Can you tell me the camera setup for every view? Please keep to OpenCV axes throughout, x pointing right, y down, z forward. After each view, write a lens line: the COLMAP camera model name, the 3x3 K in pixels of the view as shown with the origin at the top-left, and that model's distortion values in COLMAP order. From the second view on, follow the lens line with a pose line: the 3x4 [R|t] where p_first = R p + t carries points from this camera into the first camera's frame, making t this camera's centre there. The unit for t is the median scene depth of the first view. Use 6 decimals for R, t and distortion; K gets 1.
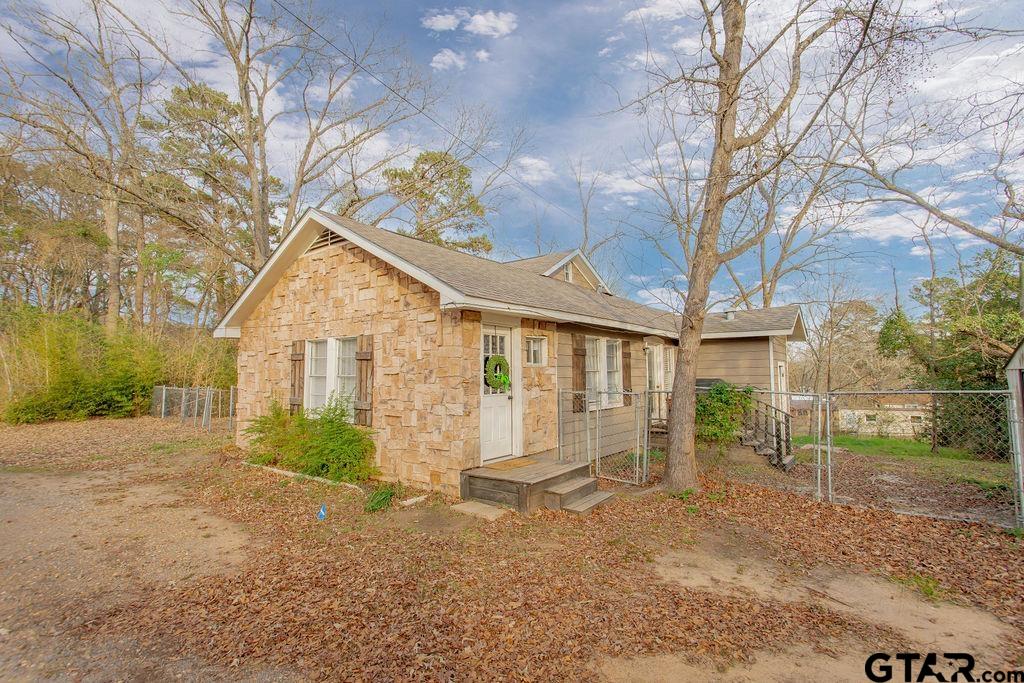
lens RADIAL K [[468.0, 0, 512.0], [0, 468.0, 341.5], [0, 0, 1]] dist [-0.000516, 0.000069]
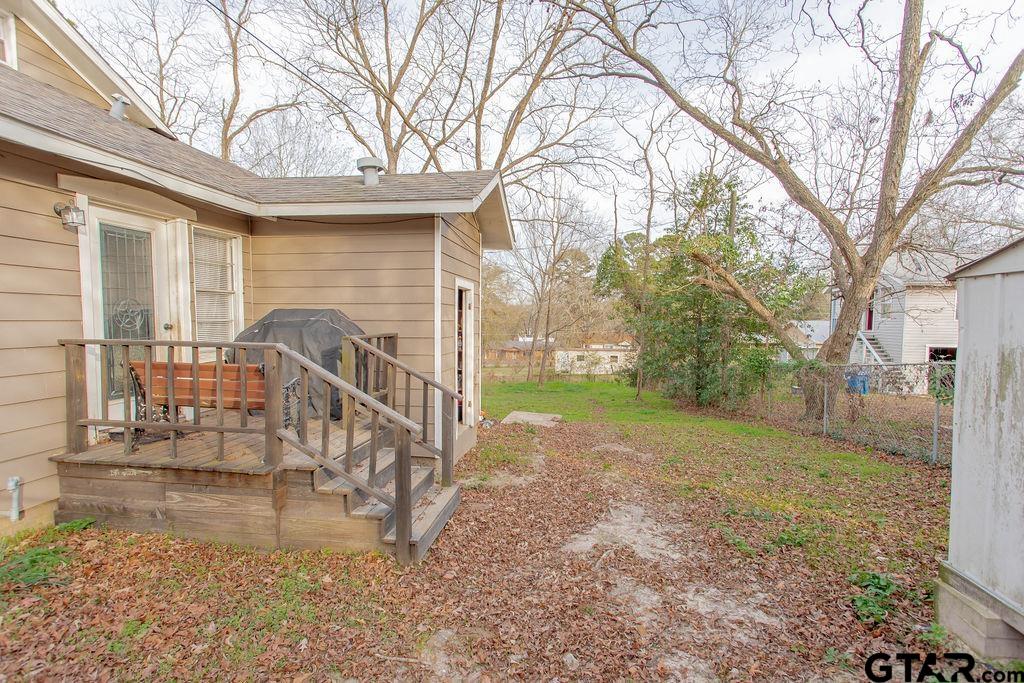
lens RADIAL K [[507.5, 0, 512.0], [0, 507.5, 341.5], [0, 0, 1]] dist [0.001005, 0.000021]
pose [[0.868619, -0.010016, 0.495379, 0.513051], [-0.050985, 0.992682, 0.109470, 0.070477], [-0.492850, -0.120345, 0.861752, 0.725999]]
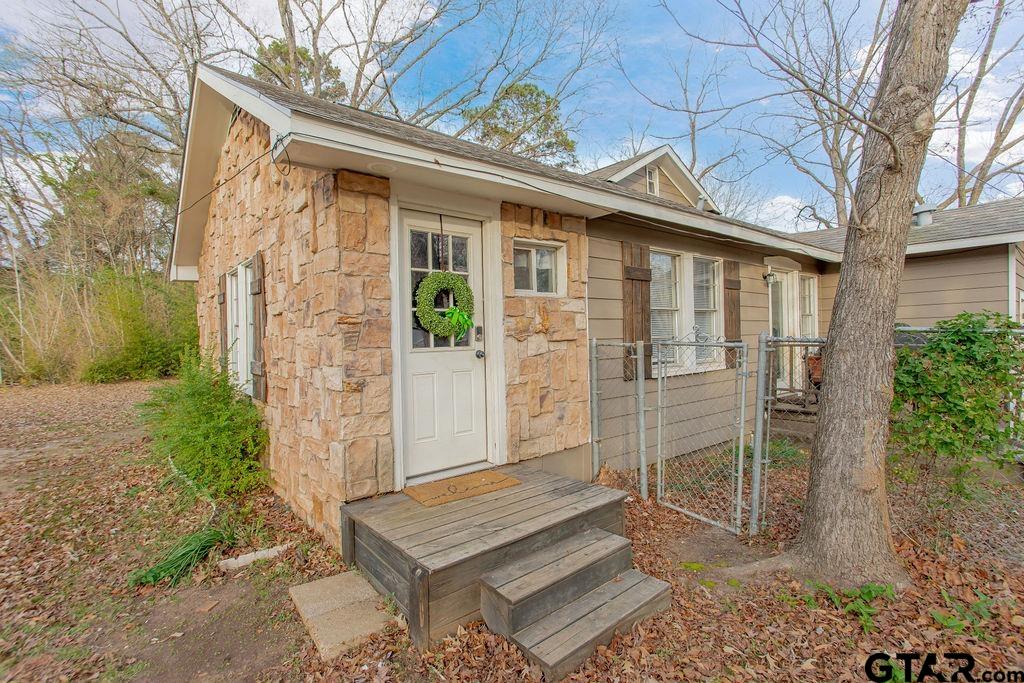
lens RADIAL K [[477.7, 0, 512.0], [0, 477.7, 341.5], [0, 0, 1]] dist [0.001915, 0.000259]
pose [[0.975274, -0.010120, -0.220768, 0.131297], [0.029383, 0.996020, 0.084146, 0.053407], [0.219038, -0.088553, 0.971690, 0.424902]]
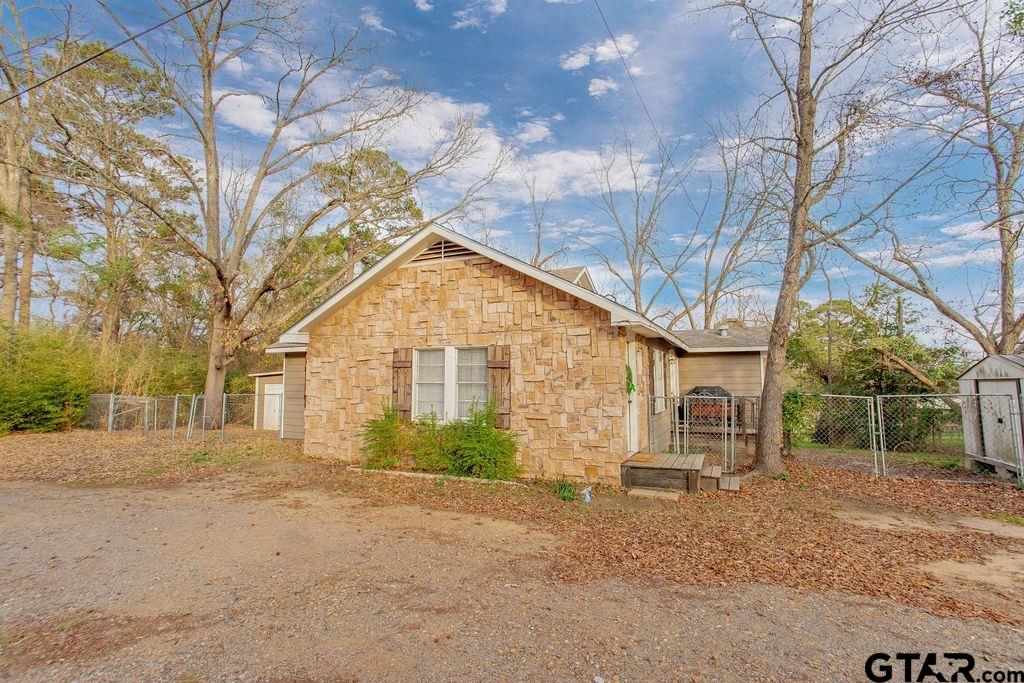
lens RADIAL K [[477.7, 0, 512.0], [0, 477.7, 341.5], [0, 0, 1]] dist [0.001915, 0.000259]
pose [[0.975188, 0.022161, 0.220266, -0.484757], [-0.018845, 0.999675, -0.017145, -0.003339], [-0.220574, 0.012569, 0.975289, -0.083907]]
